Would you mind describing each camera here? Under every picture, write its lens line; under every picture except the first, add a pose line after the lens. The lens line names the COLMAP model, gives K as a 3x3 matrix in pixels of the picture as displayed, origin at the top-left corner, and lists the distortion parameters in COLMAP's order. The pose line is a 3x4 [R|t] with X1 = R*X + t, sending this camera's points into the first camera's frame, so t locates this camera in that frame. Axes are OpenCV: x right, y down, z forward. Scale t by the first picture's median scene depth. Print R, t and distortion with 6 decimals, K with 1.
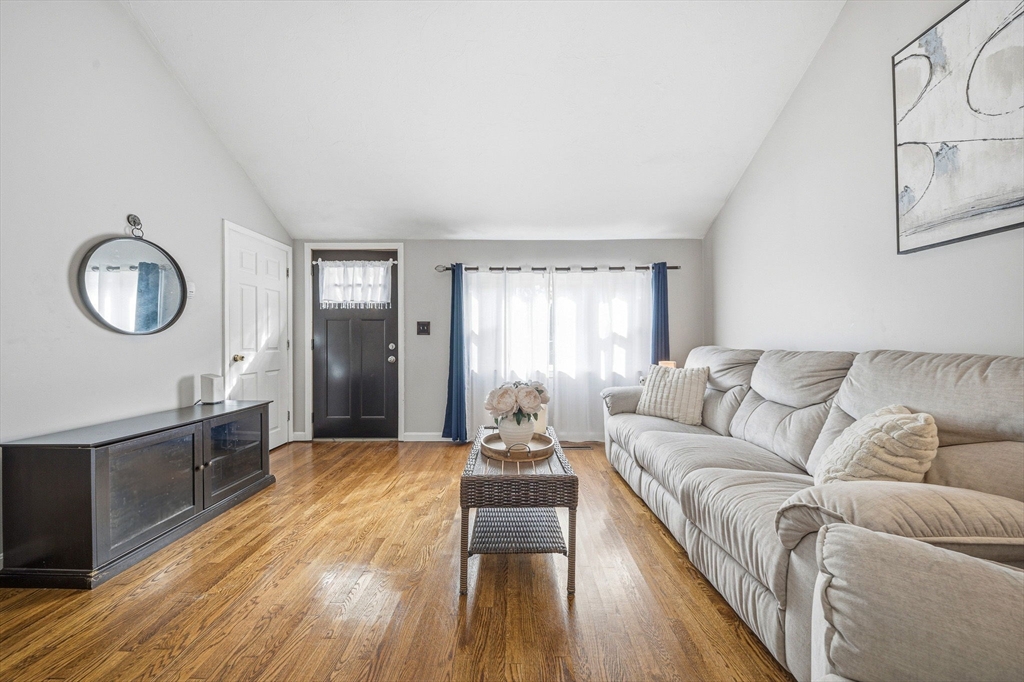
lens RADIAL K [[361.8, 0, 513.4], [0, 361.8, 342.4], [0, 0, 1]] dist [0.000219, -0.000238]
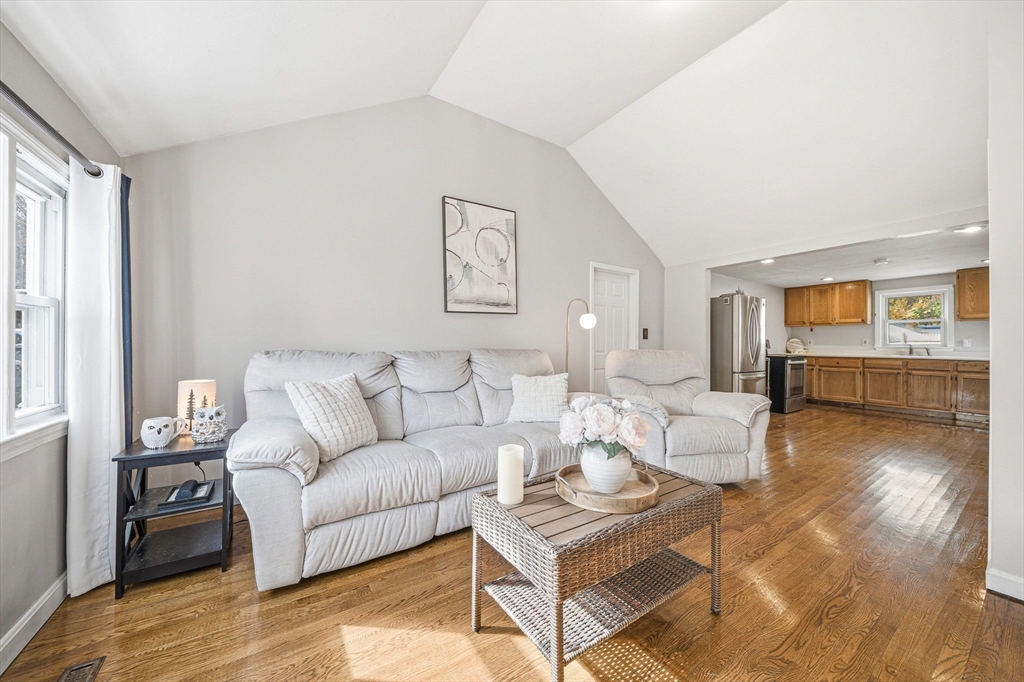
lens RADIAL K [[356.8, 0, 516.1], [0, 356.8, 343.7], [0, 0, 1]] dist [0.001048, -0.000111]
pose [[-0.548799, -0.004345, 0.835943, -0.283358], [-0.001494, 0.999990, 0.004217, -0.005434], [-0.835953, 0.001065, -0.548800, 0.854469]]
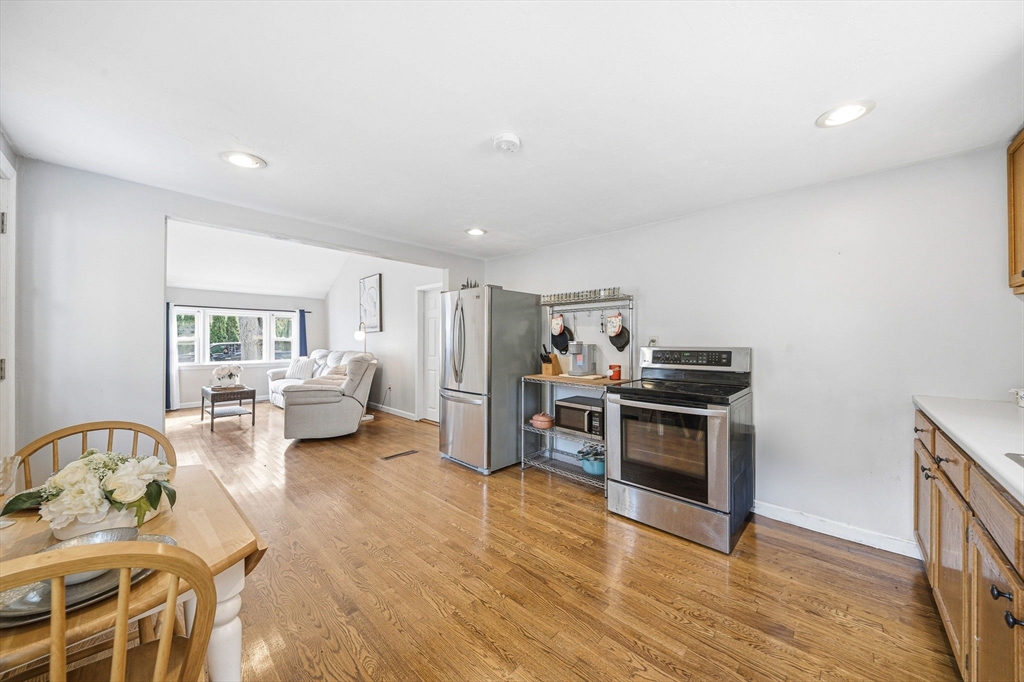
lens RADIAL K [[359.2, 0, 510.9], [0, 359.2, 341.9], [0, 0, 1]] dist [0.012175, -0.009617]
pose [[0.693699, -0.004591, 0.720251, -0.261524], [0.004979, 0.999986, 0.001579, -0.032097], [-0.720248, 0.002491, 0.693712, -1.361920]]
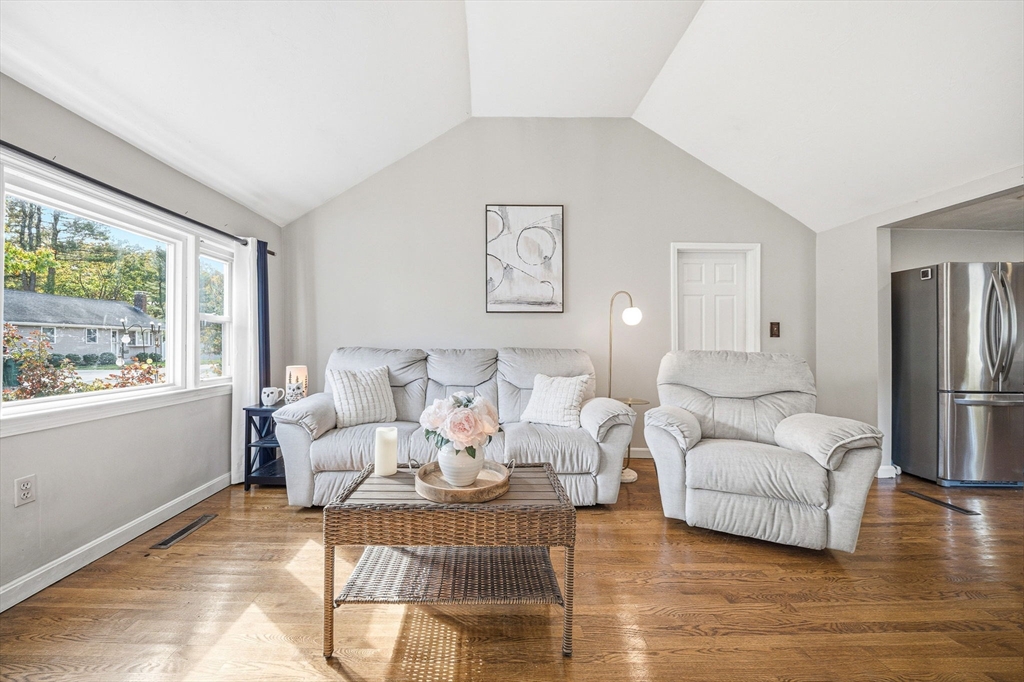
lens RADIAL K [[378.5, 0, 491.2], [0, 378.5, 340.3], [0, 0, 1]] dist [0.001299, -0.003686]
pose [[0.003587, 0.004323, 0.999984, -0.449767], [-0.001400, 0.999990, -0.004318, -0.003468], [-0.999993, -0.001385, 0.003593, 0.502990]]
